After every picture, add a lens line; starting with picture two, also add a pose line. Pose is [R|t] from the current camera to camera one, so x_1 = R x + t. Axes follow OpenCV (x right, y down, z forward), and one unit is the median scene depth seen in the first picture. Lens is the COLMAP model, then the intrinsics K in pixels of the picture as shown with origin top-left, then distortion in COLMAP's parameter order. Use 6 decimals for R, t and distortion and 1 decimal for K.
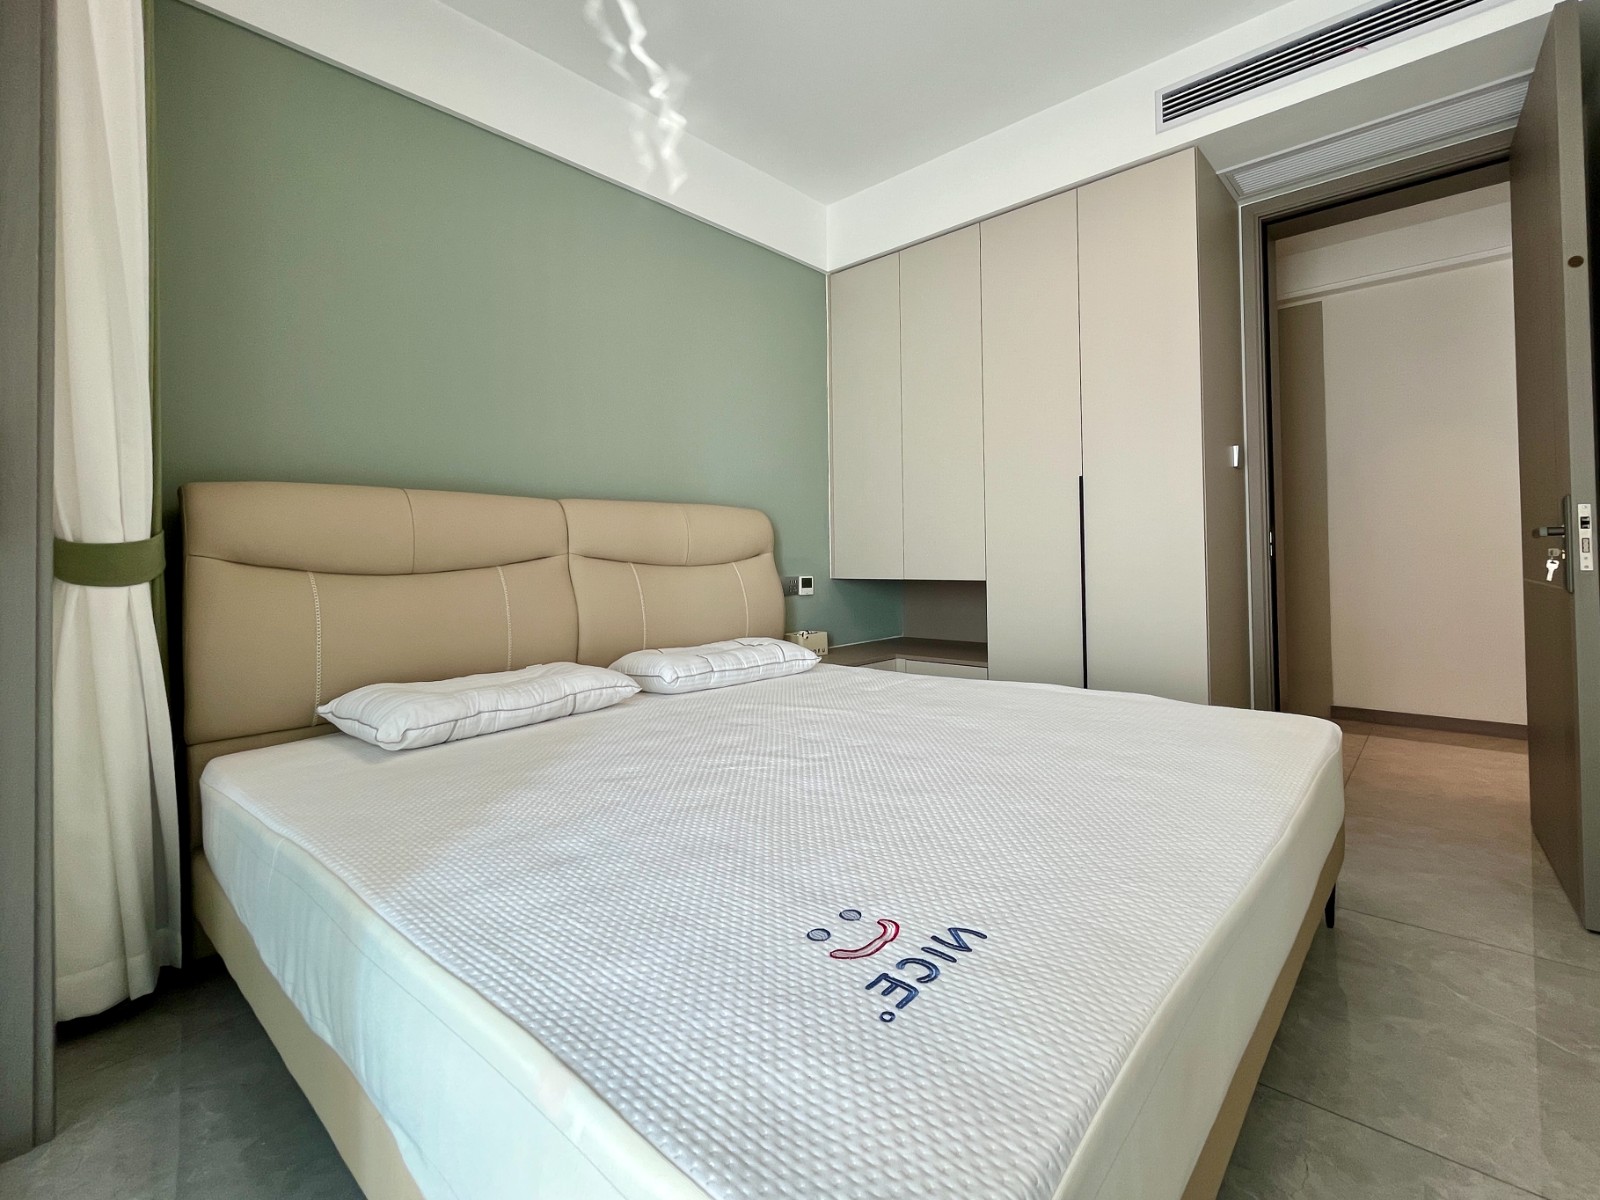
lens RADIAL K [[709.2, 0, 860.9], [0, 709.2, 542.2], [0, 0, 1]] dist [-0.000616, -0.000066]
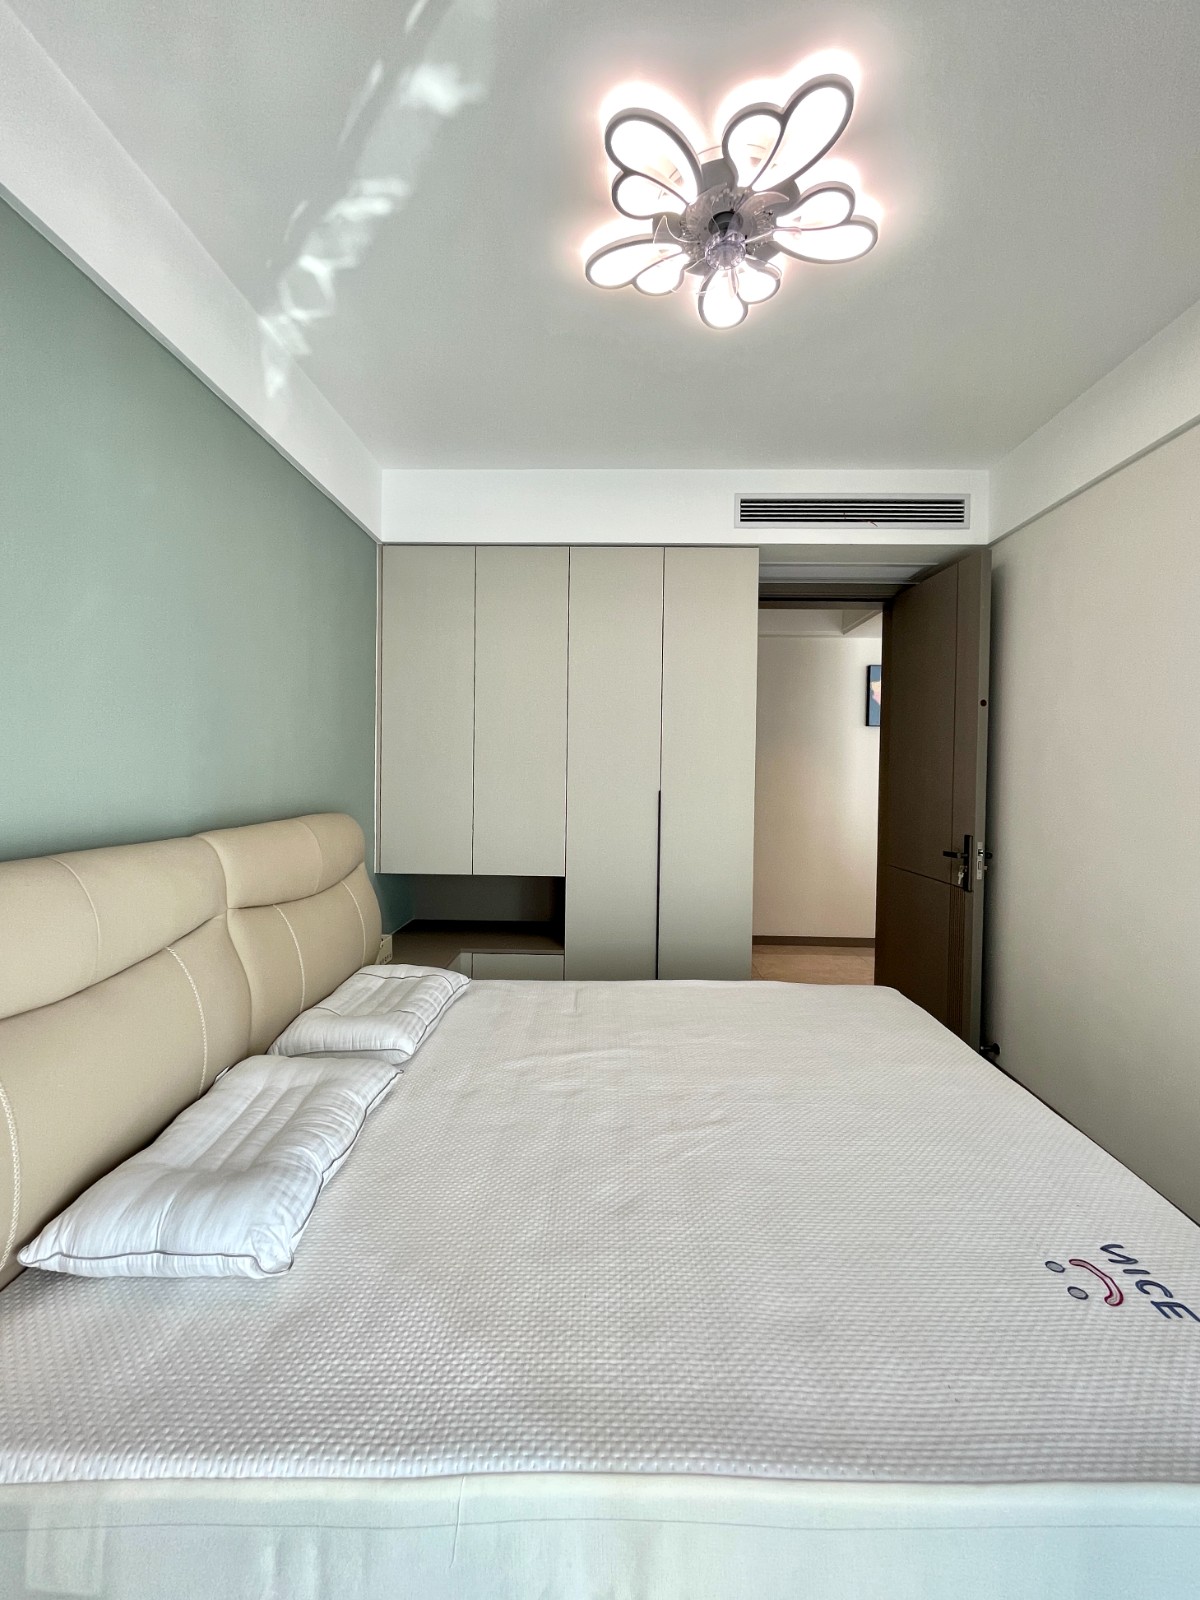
lens RADIAL K [[676.4, 0, 585.4], [0, 676.4, 781.0], [0, 0, 1]] dist [-0.000457, -0.000266]
pose [[0.789652, 0.012543, 0.613426, -0.555677], [-0.033838, 0.999160, 0.023129, -0.149694], [-0.612621, -0.039021, 0.789413, 0.199608]]
